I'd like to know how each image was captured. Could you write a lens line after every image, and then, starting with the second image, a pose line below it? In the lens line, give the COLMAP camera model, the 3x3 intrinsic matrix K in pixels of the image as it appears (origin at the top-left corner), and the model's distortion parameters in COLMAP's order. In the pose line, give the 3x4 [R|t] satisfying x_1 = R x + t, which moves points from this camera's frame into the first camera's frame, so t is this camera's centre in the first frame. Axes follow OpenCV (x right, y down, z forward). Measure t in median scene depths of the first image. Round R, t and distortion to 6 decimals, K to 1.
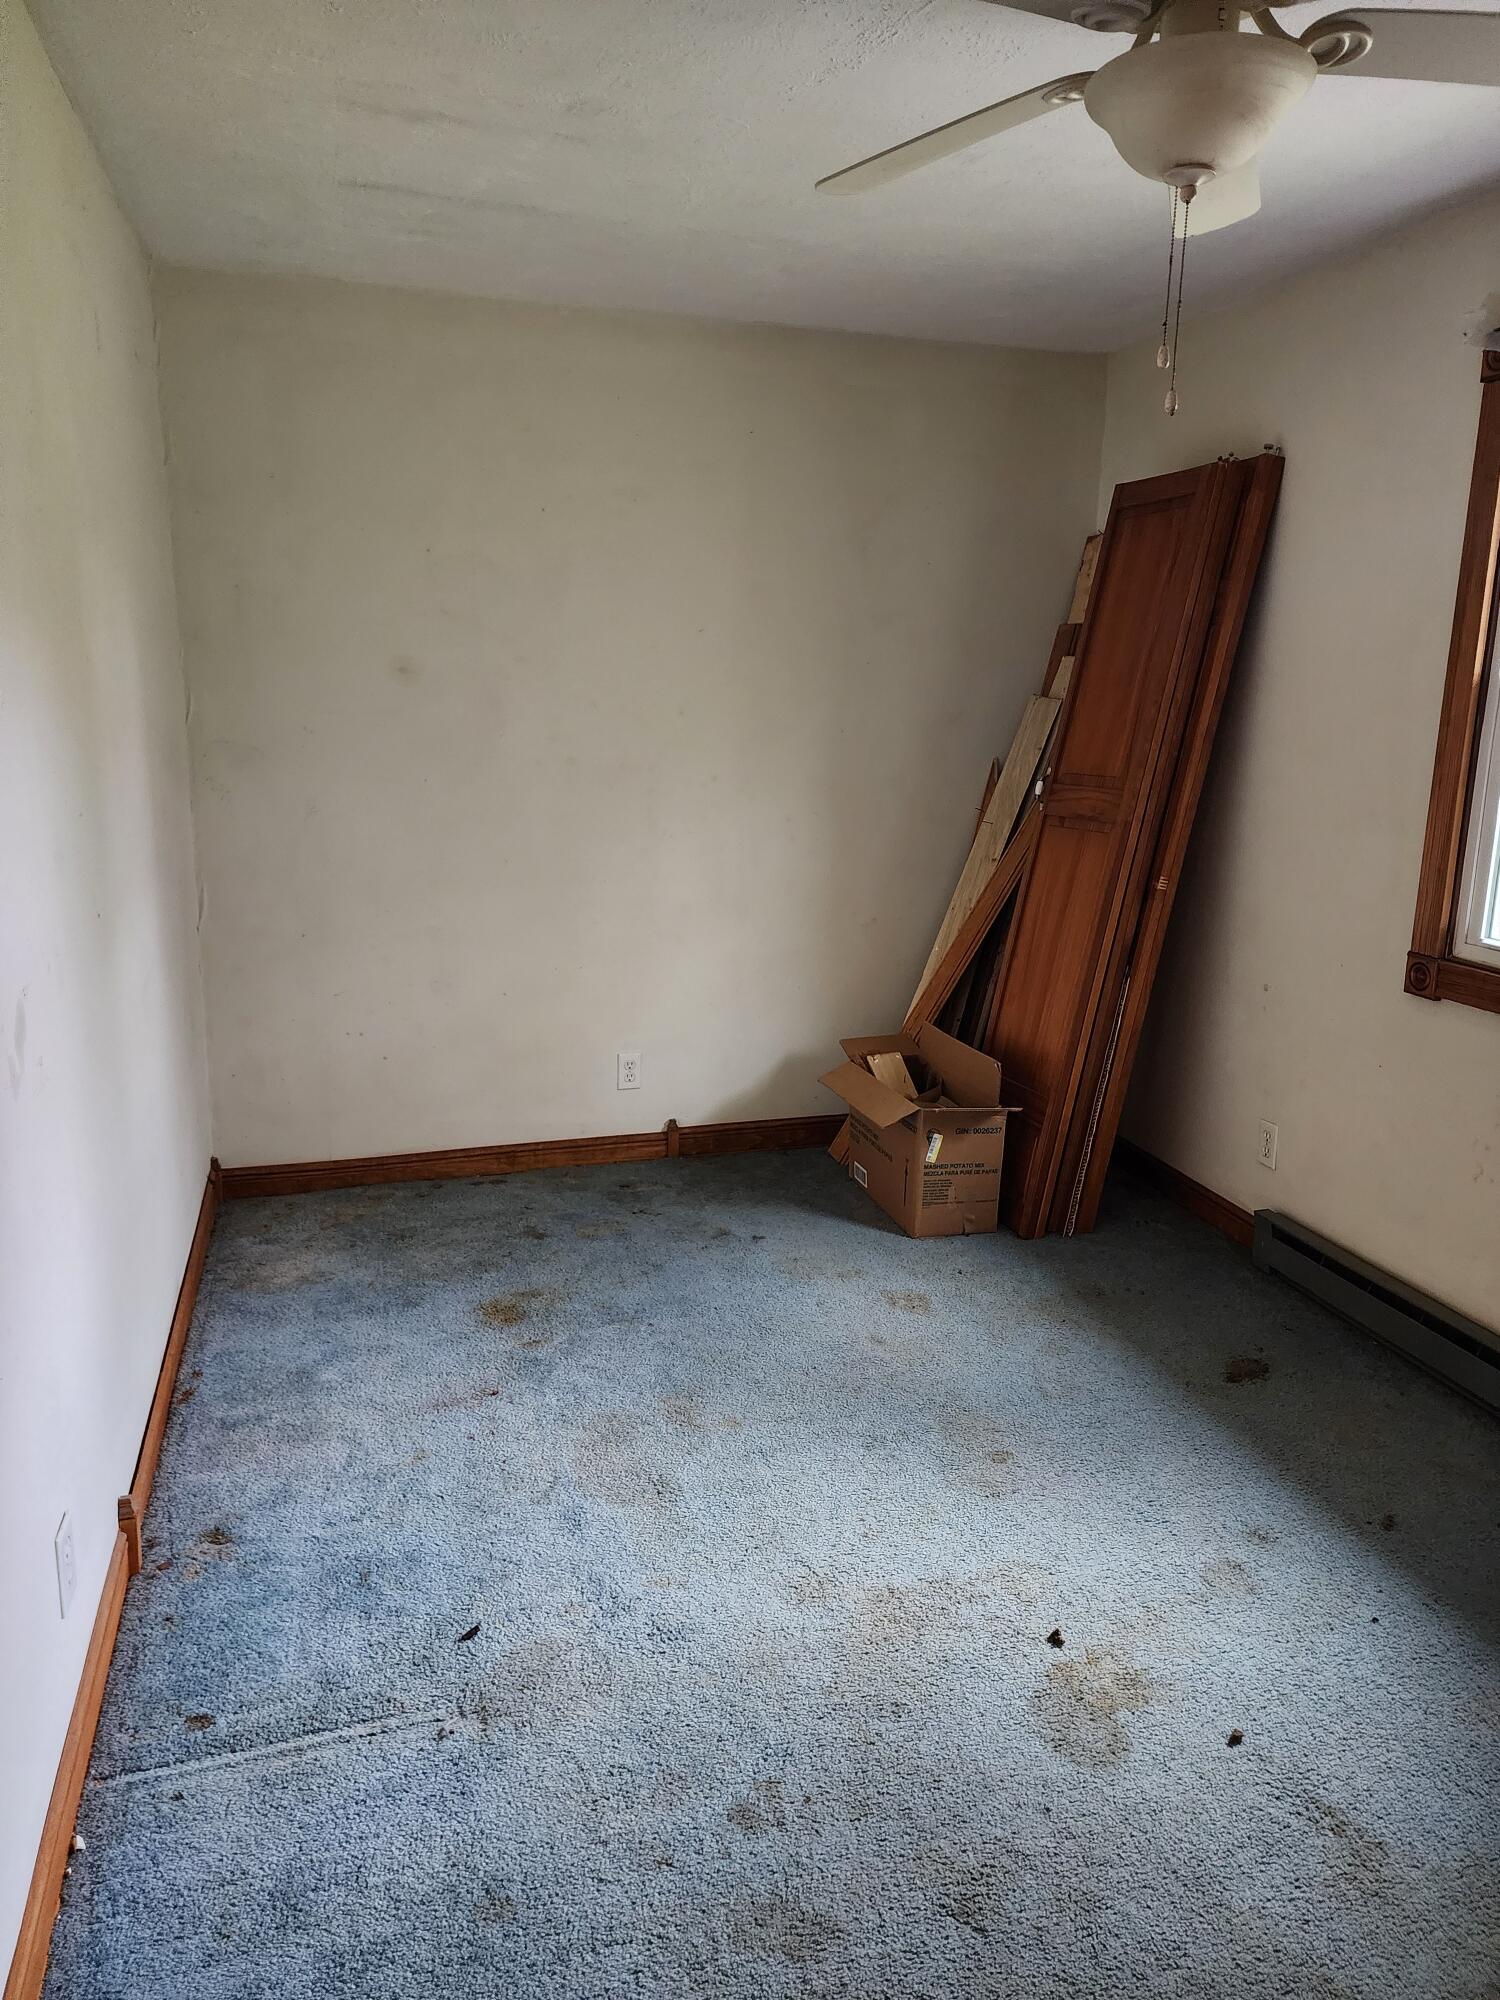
lens RADIAL K [[1327.6, 0, 751.6], [0, 1327.6, 943.7], [0, 0, 1]] dist [0.087627, -0.078044]
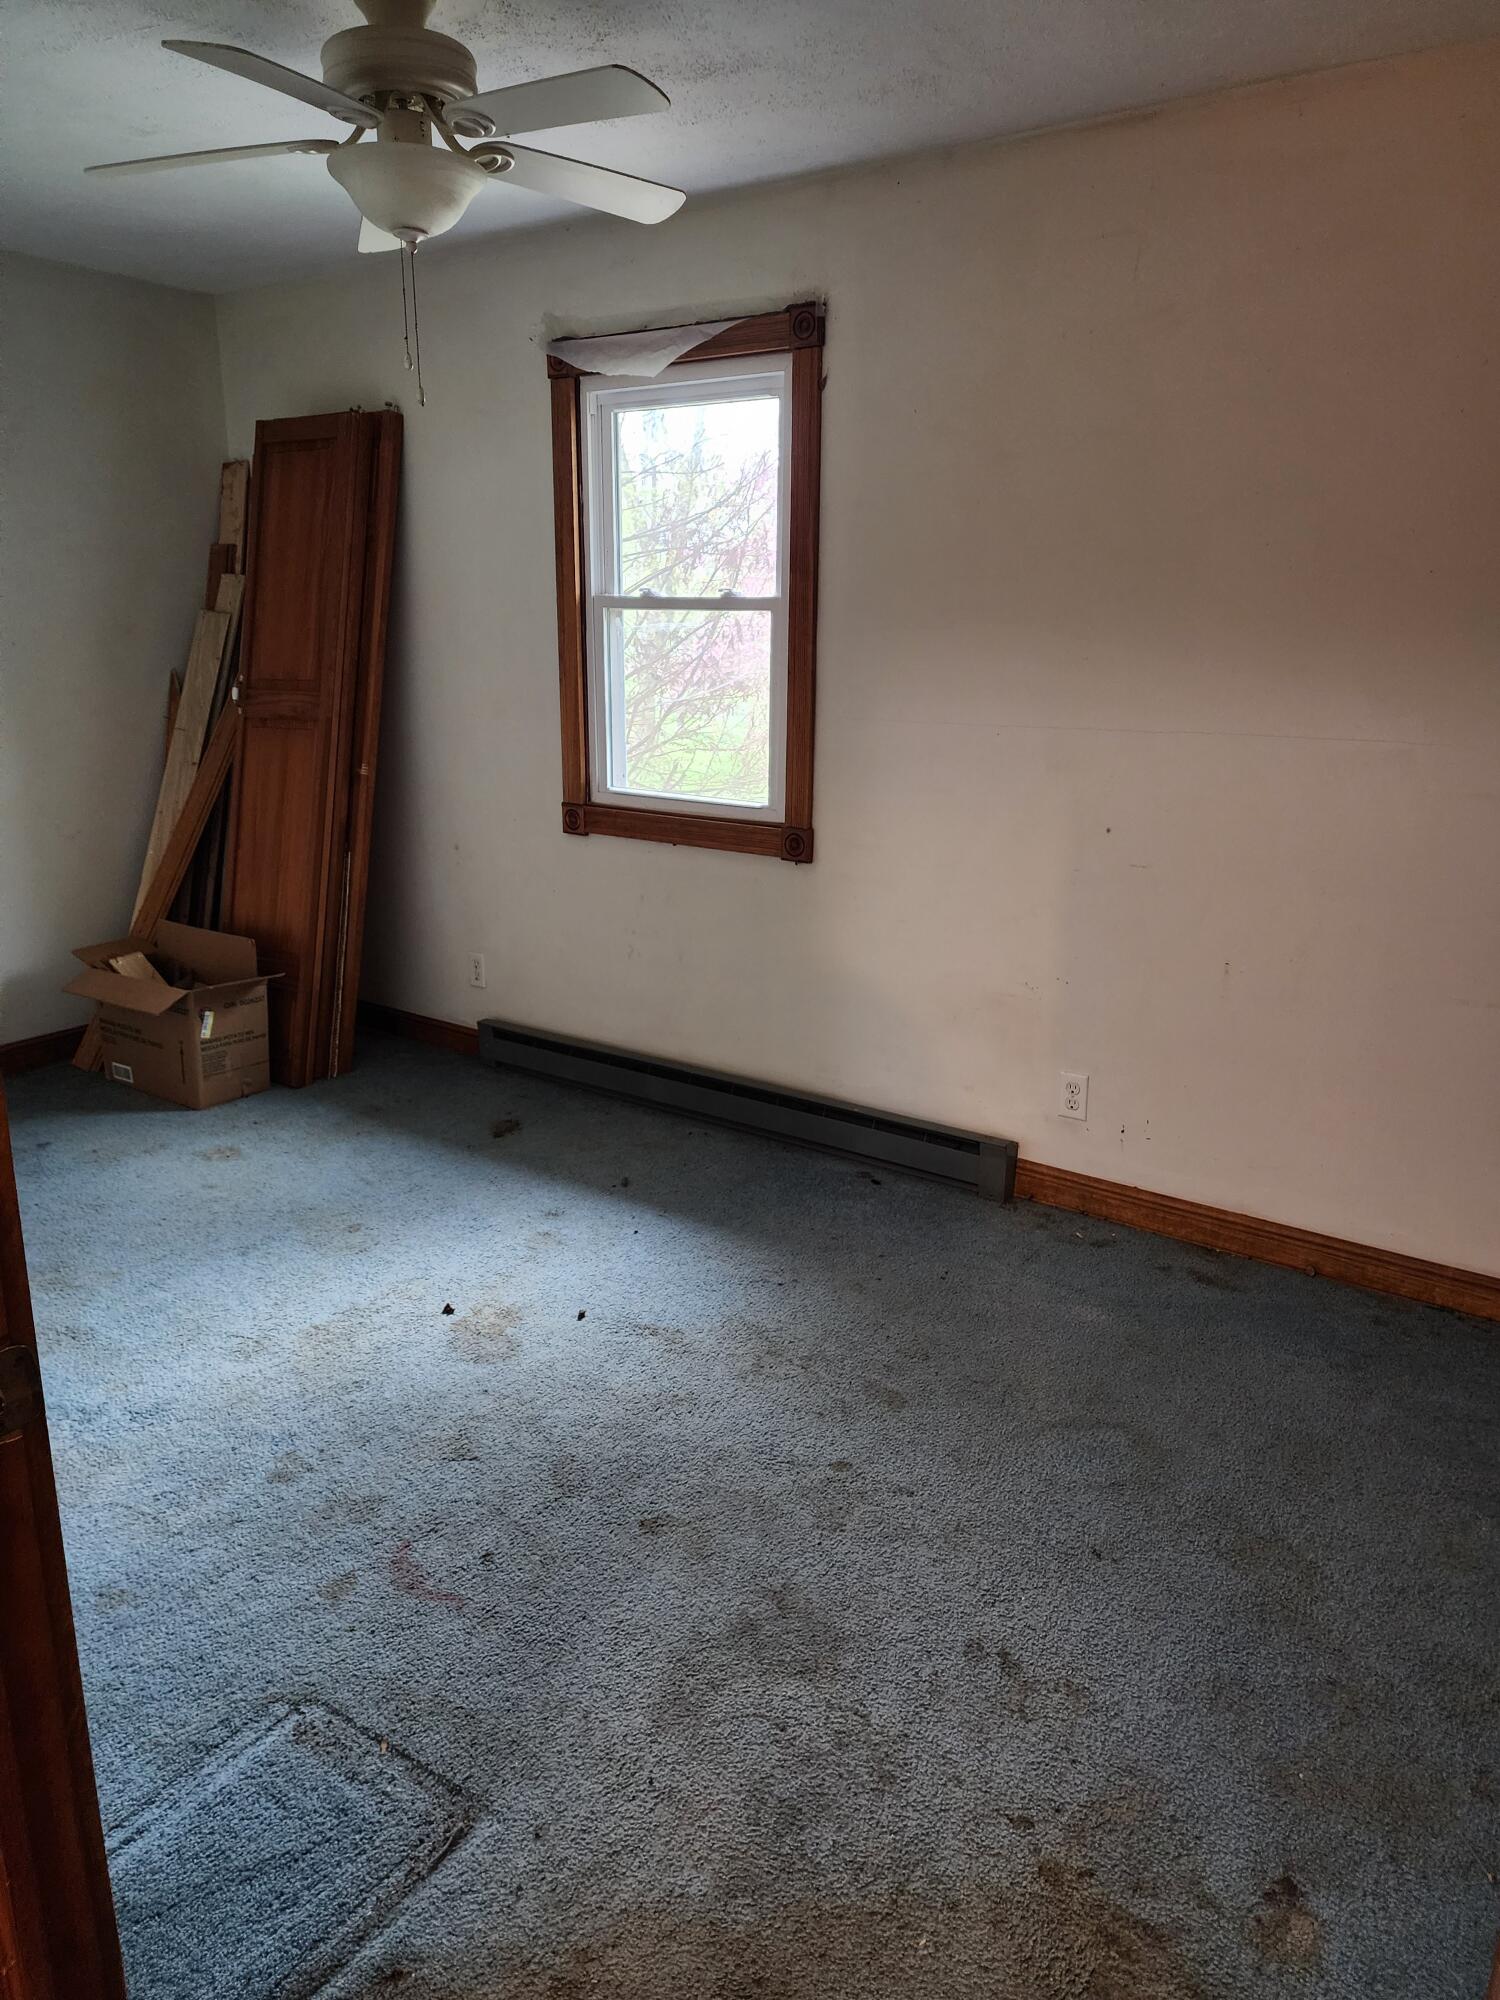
lens RADIAL K [[1617.4, 0, 750.0], [0, 1617.4, 1000.0], [0, 0, 1]] dist [0.002519, -0.112380]
pose [[0.753986, -0.149315, 0.639695, -0.379524], [0.118000, 0.988769, 0.091713, 0.065340], [-0.646205, 0.006334, 0.763138, -0.307455]]
